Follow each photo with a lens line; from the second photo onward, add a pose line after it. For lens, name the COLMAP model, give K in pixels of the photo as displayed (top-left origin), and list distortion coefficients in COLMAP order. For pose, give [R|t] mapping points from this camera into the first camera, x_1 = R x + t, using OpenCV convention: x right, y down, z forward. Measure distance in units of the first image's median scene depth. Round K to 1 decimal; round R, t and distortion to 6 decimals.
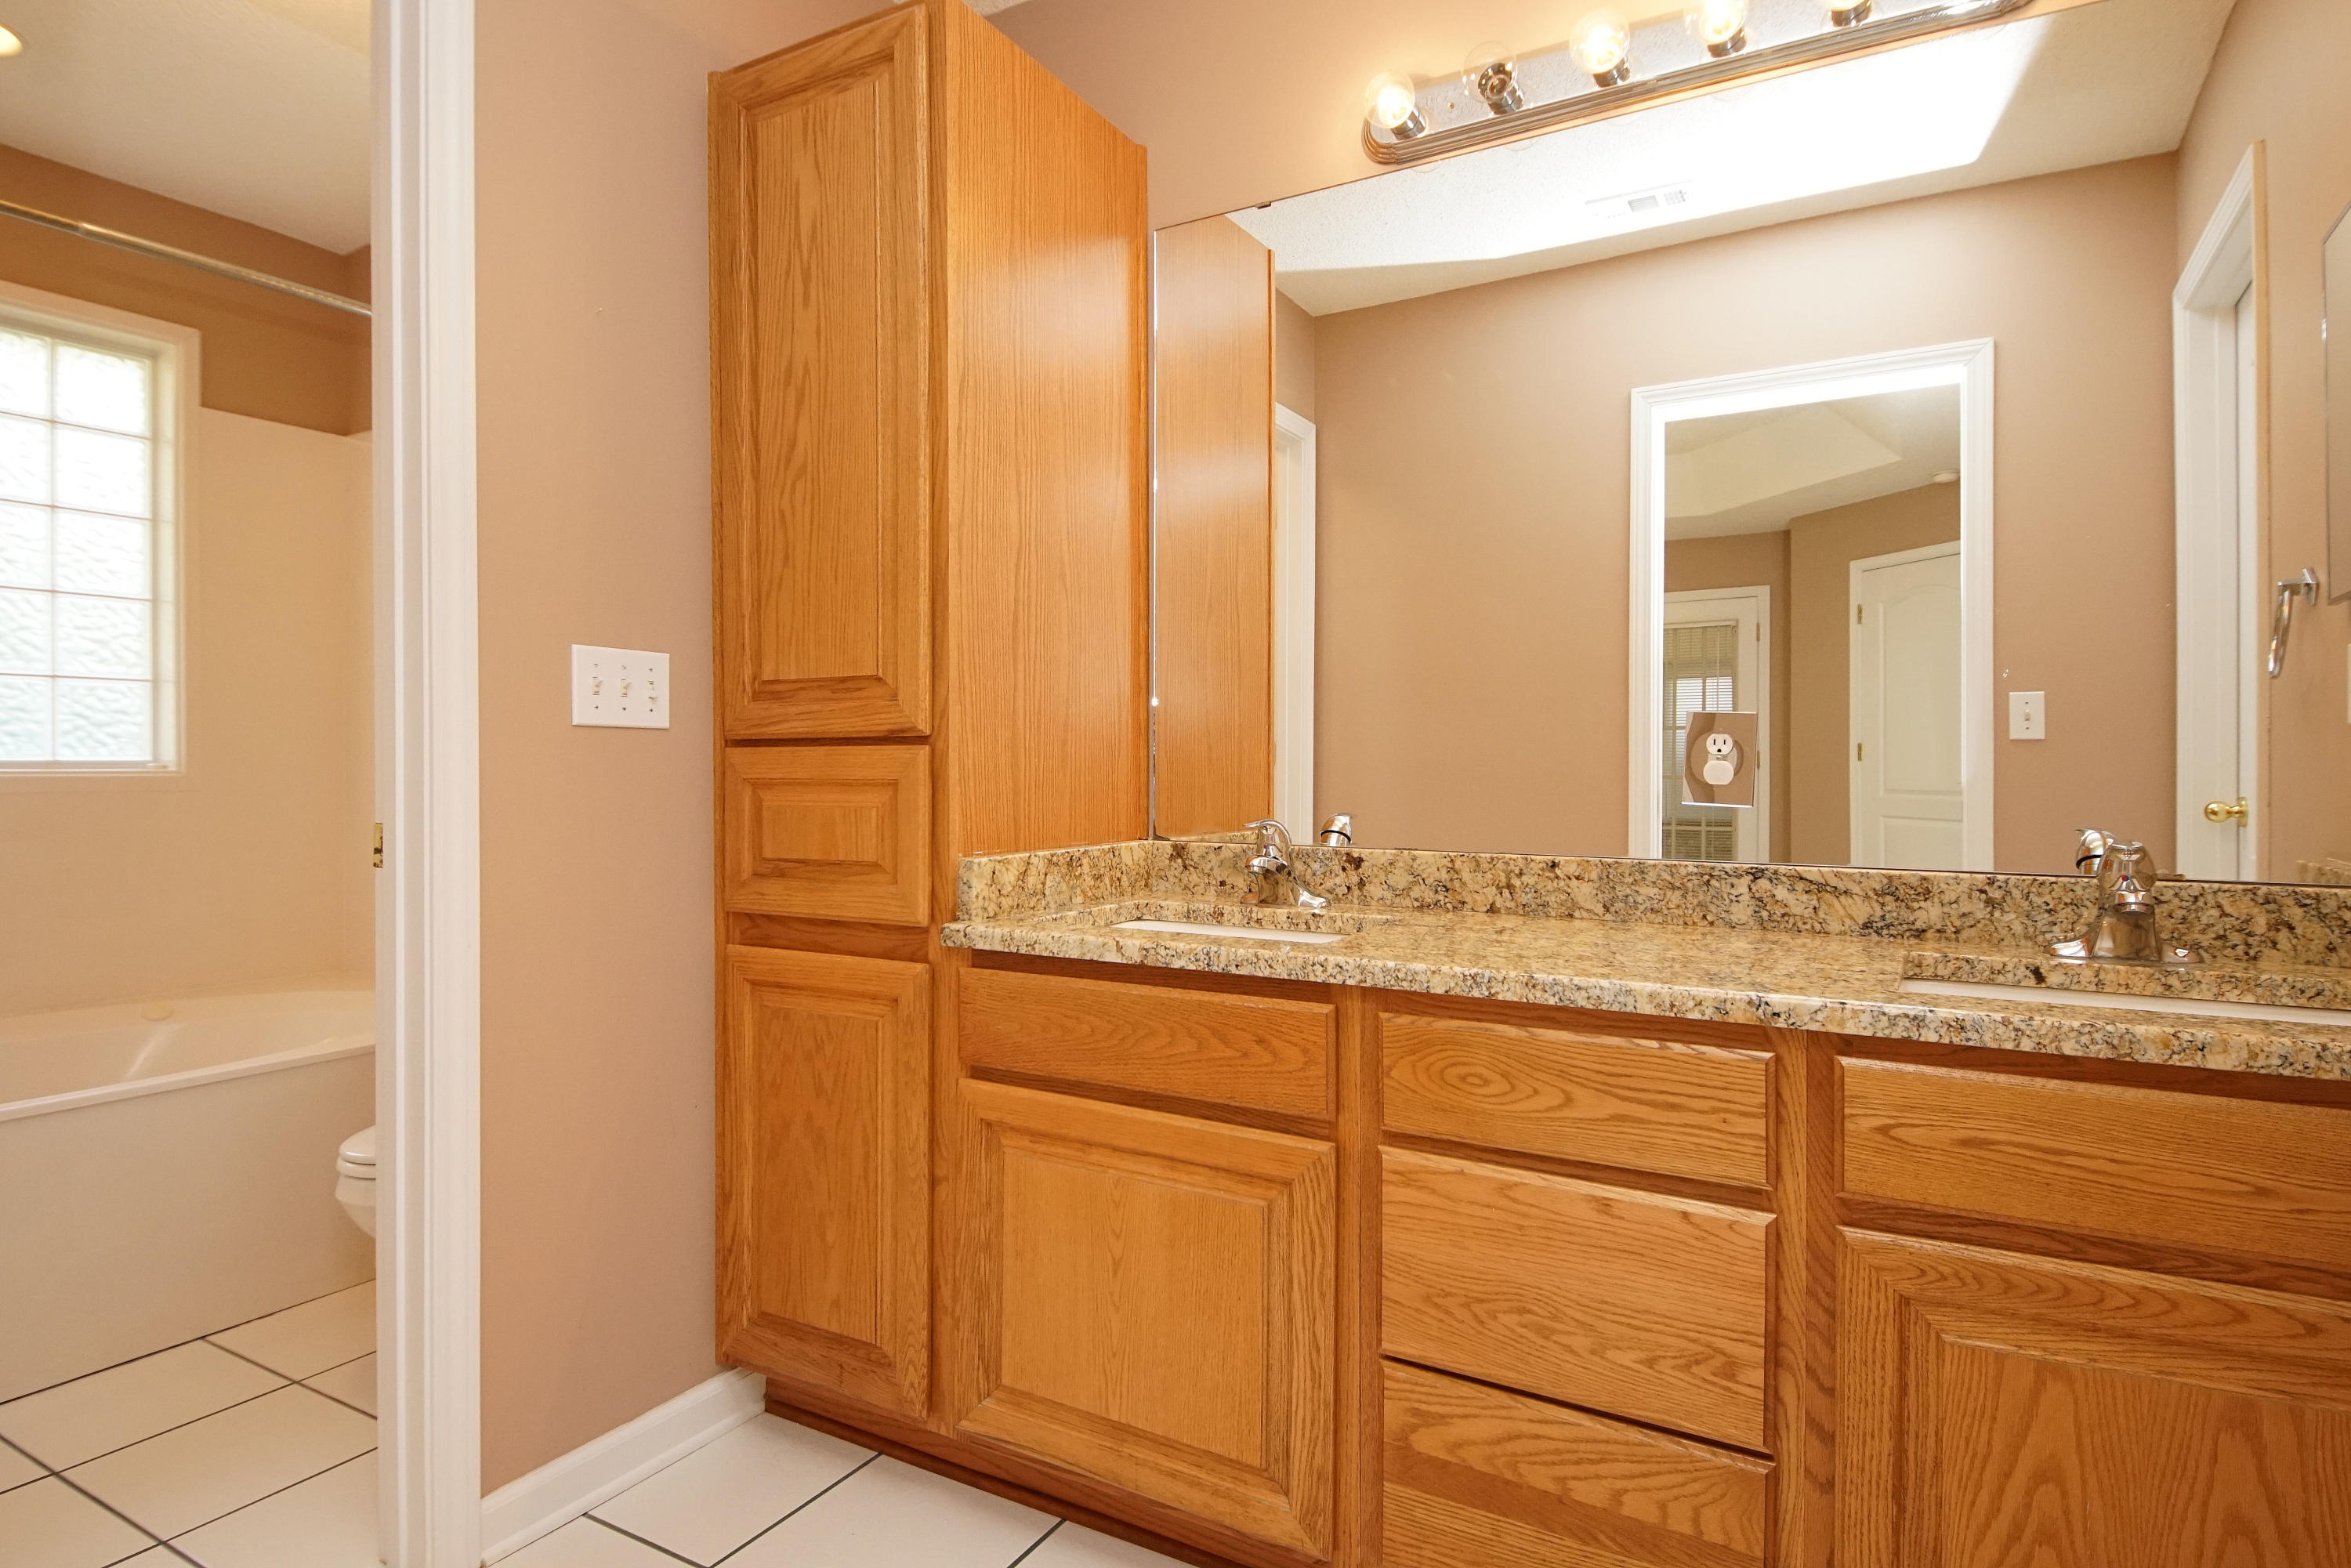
lens RADIAL K [[1305.1, 0, 1156.8], [0, 1305.1, 777.1], [0, 0, 1]] dist [0.045925, -0.040867]
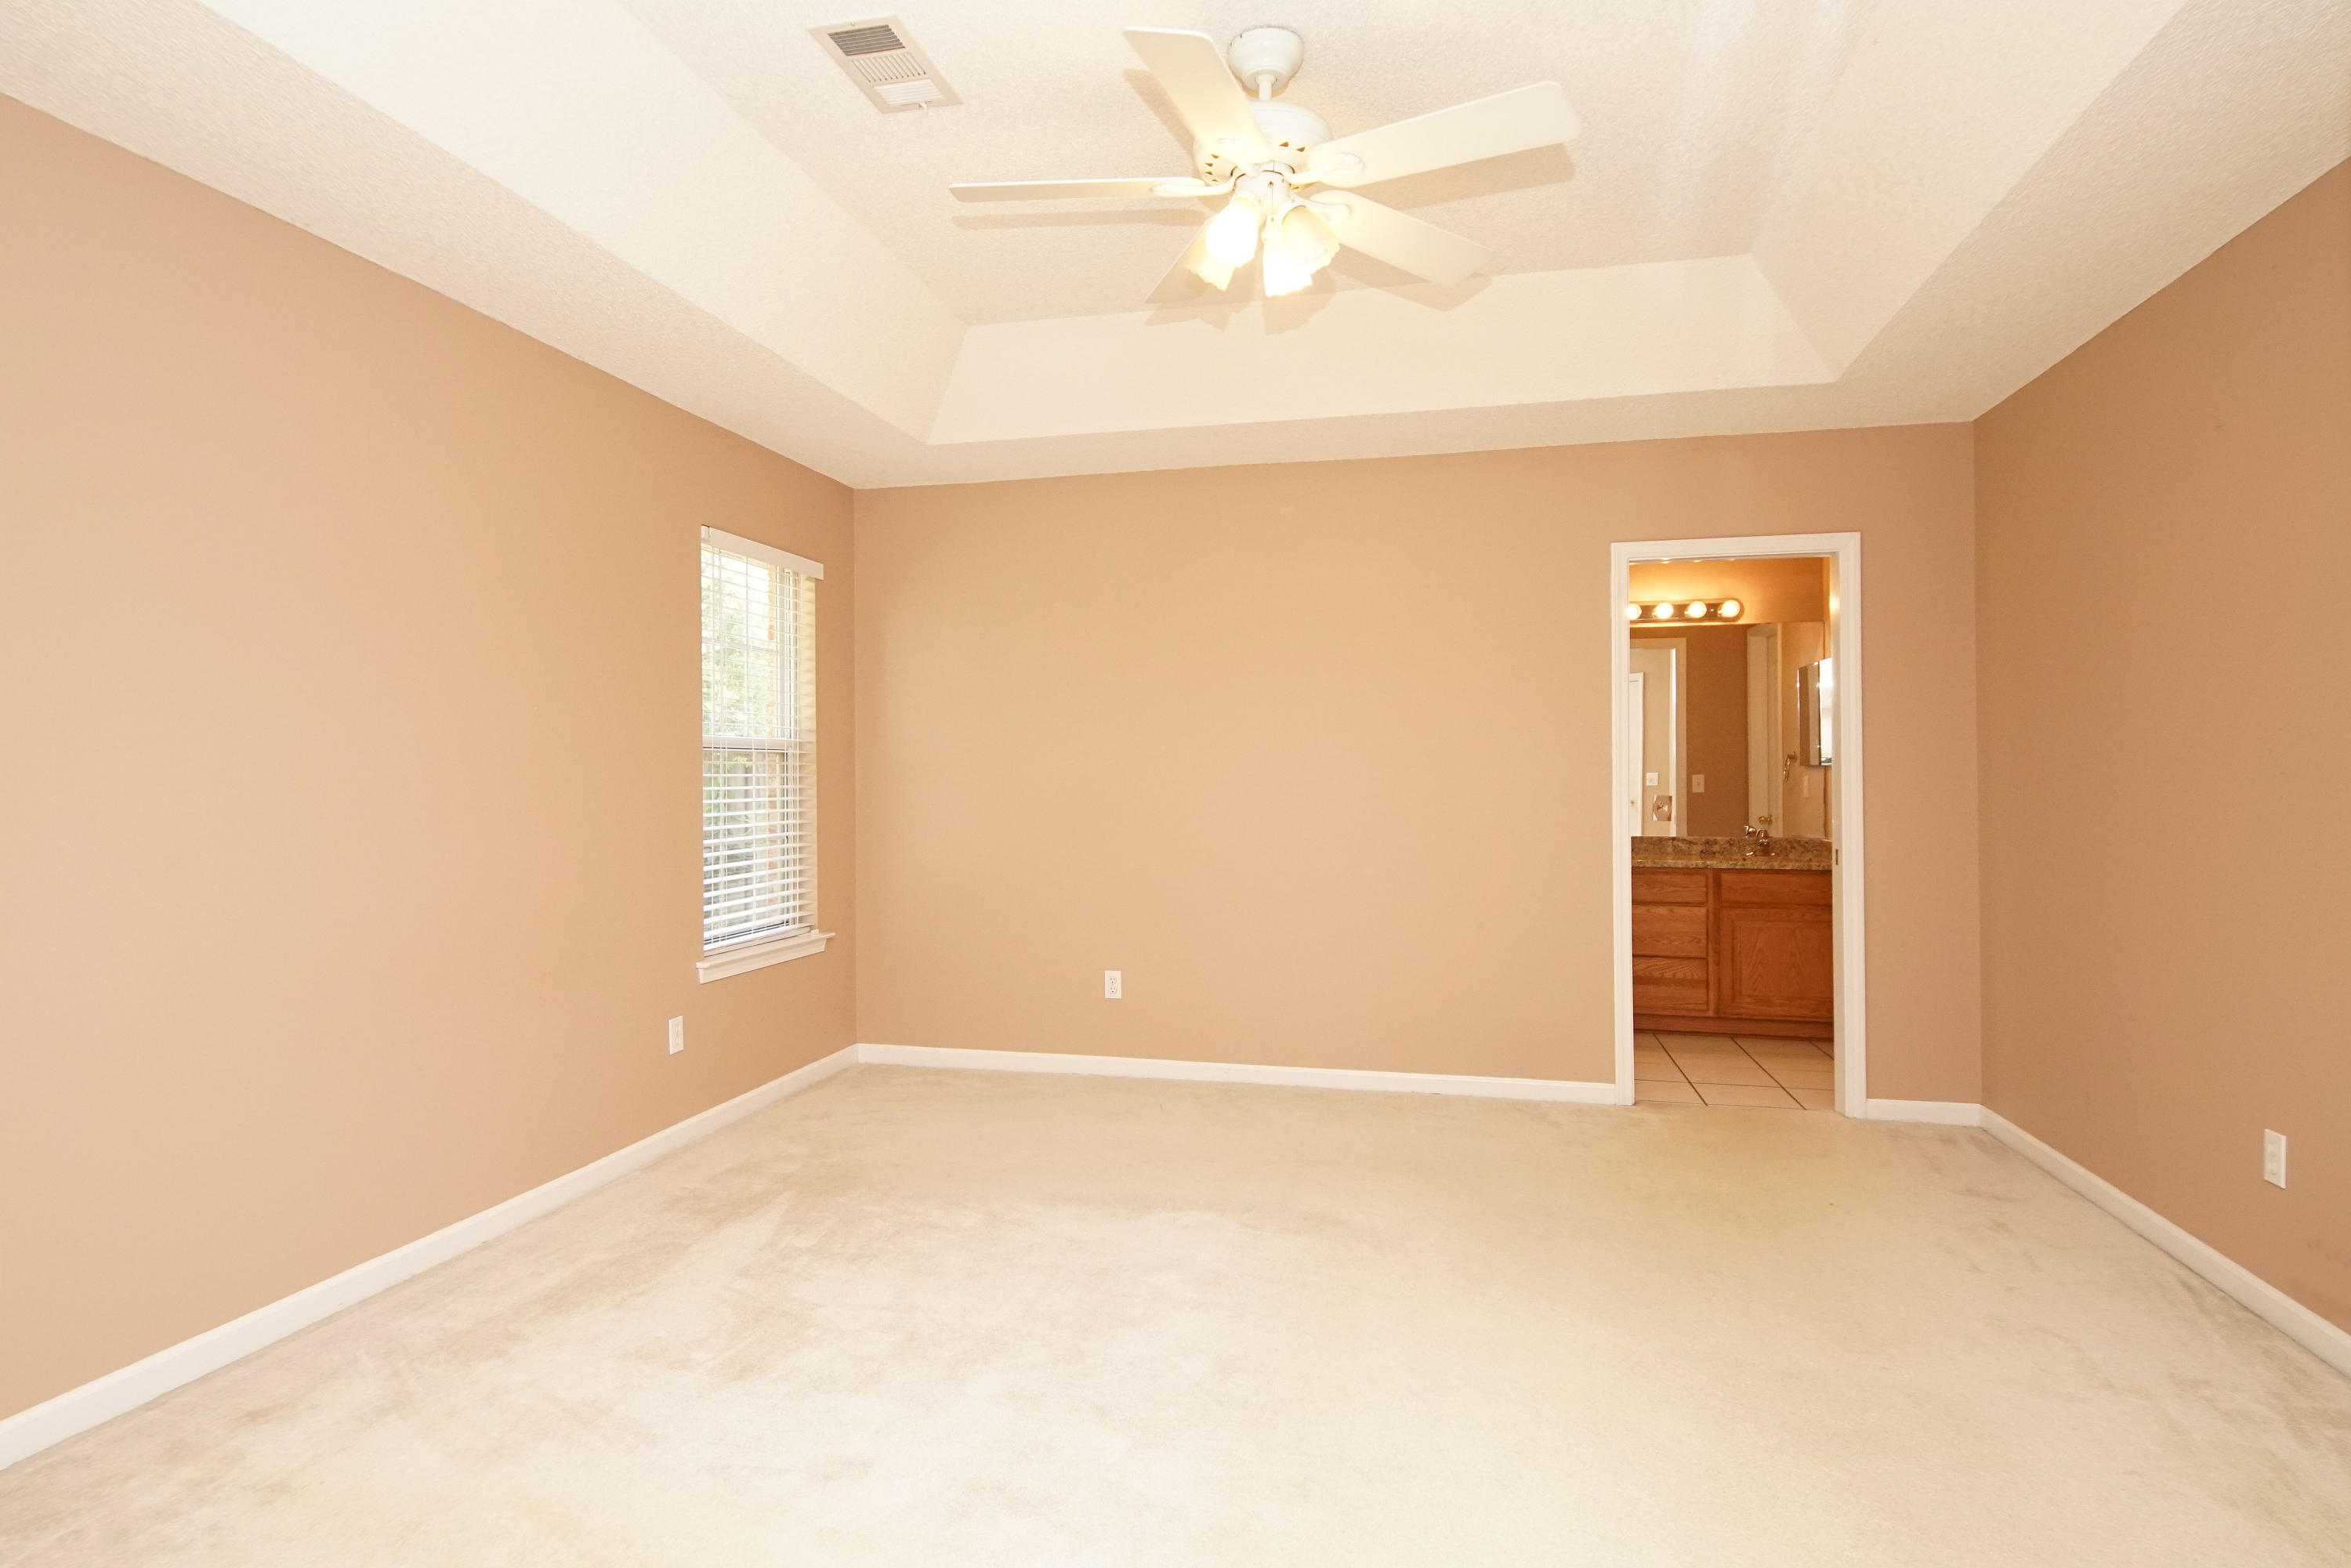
lens RADIAL K [[1305.1, 0, 1156.8], [0, 1305.1, 777.1], [0, 0, 1]] dist [0.045925, -0.040867]
pose [[0.955412, -0.005767, 0.295219, -2.791968], [0.006771, 0.999974, -0.002379, -0.142739], [-0.295198, 0.004272, 0.955427, -2.911821]]
